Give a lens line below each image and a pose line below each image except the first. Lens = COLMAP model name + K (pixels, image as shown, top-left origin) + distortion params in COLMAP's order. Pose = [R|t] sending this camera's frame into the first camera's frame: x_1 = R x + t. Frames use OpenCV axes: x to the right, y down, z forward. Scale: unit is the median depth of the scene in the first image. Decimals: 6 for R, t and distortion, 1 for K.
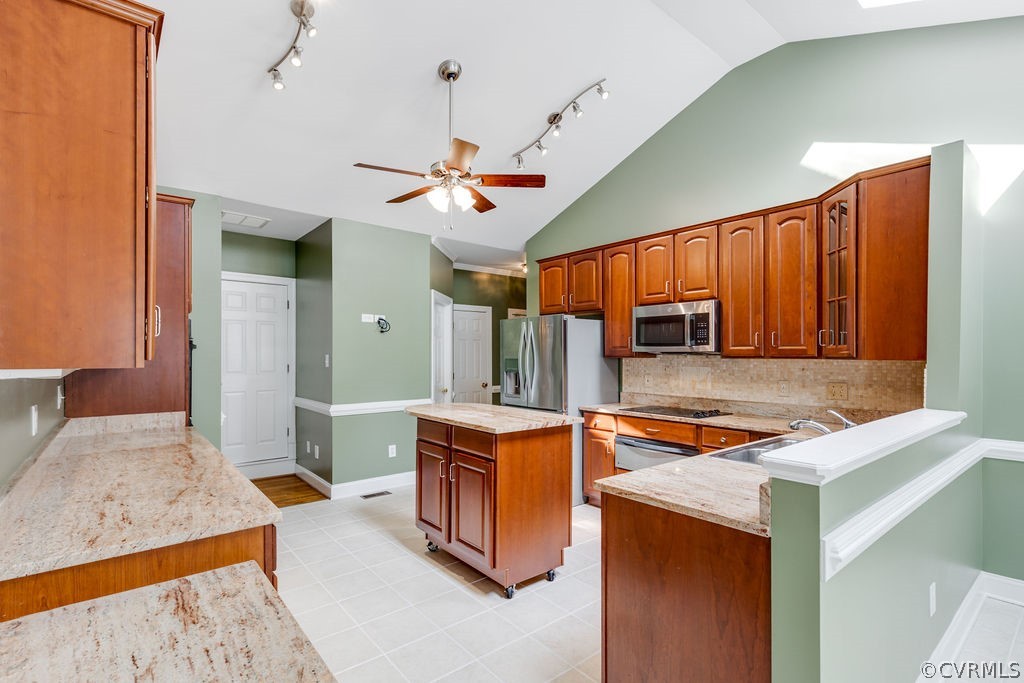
lens RADIAL K [[477.4, 0, 510.4], [0, 477.4, 354.0], [0, 0, 1]] dist [0.015490, -0.000091]
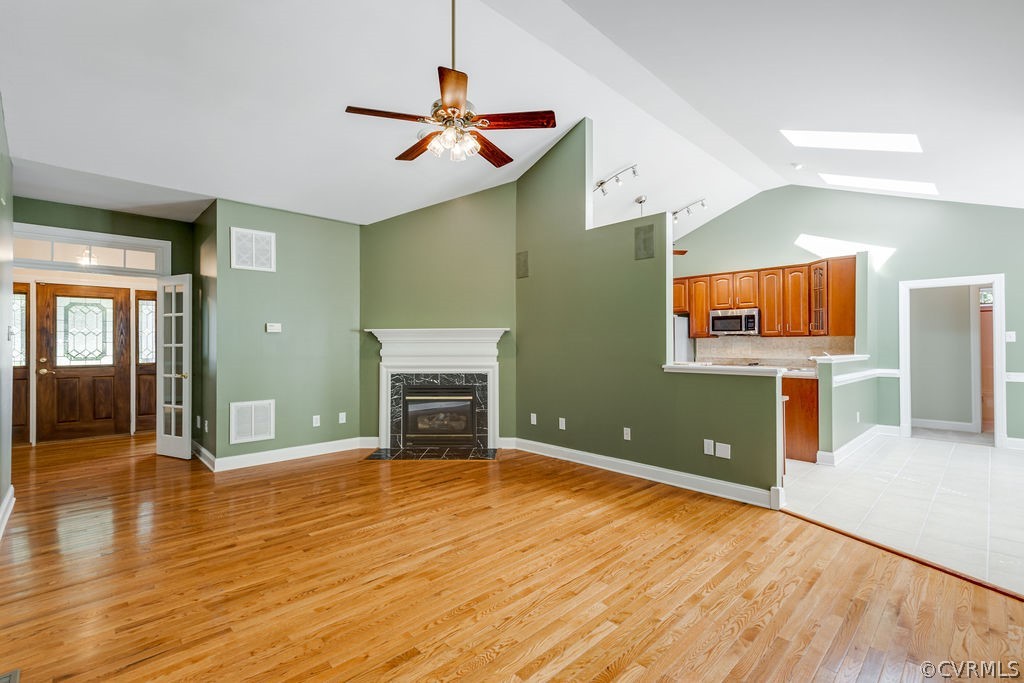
lens RADIAL K [[459.8, 0, 512.0], [0, 459.8, 341.5], [0, 0, 1]] dist [0.002554, 0.000324]
pose [[0.996530, -0.003618, 0.083159, -0.779135], [0.003938, 0.999985, -0.003677, 0.031264], [-0.083145, 0.003992, 0.996529, -0.864303]]
